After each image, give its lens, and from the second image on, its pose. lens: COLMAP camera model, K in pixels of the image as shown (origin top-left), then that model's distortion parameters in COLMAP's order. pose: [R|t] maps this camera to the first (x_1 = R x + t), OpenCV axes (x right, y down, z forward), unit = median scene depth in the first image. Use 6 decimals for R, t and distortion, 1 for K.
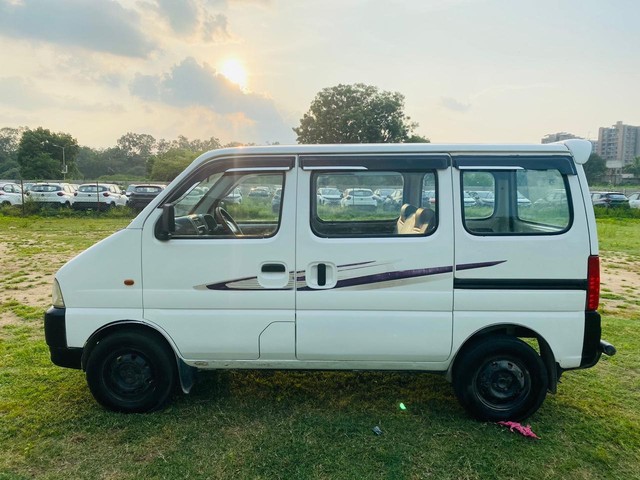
lens RADIAL K [[497.5, 0, 322.8], [0, 497.5, 228.5], [0, 0, 1]] dist [0.037528, -0.001768]
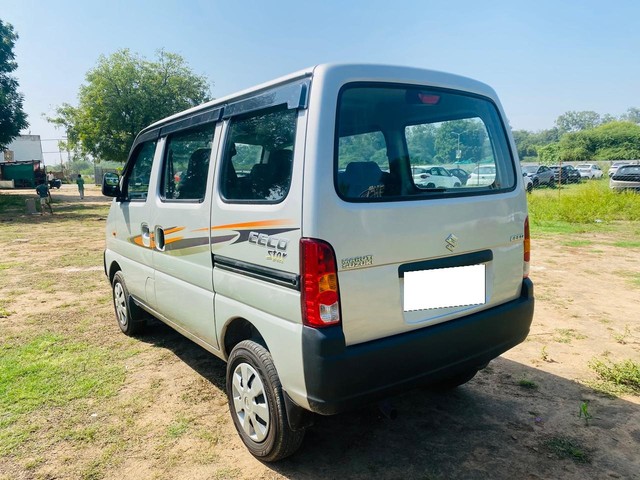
lens RADIAL K [[490.7, 0, 320.0], [0, 490.7, 240.0], [0, 0, 1]] dist [-0.000205, -0.006836]
pose [[0.621244, 0.078059, -0.779720, 0.993143], [-0.033573, 0.996764, 0.073038, 0.011330], [0.782898, -0.019196, 0.621854, 0.622205]]
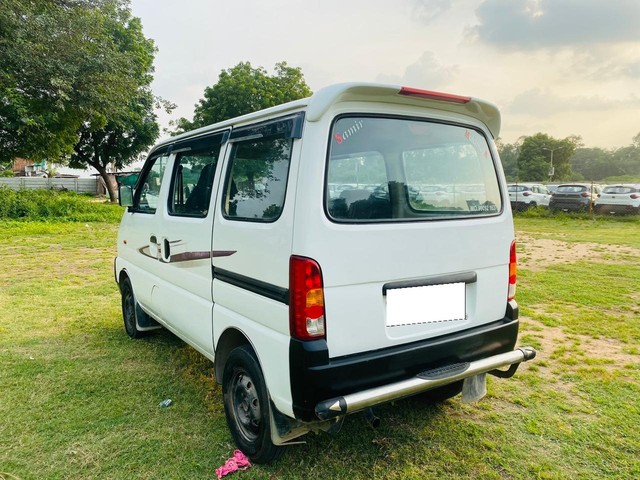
lens RADIAL K [[497.5, 0, 322.8], [0, 497.5, 228.5], [0, 0, 1]] dist [0.037528, -0.001768]
pose [[0.596242, 0.061391, -0.800454, 1.065856], [-0.065067, 0.997487, 0.028036, -0.004121], [0.800164, 0.035367, 0.598738, 0.612963]]
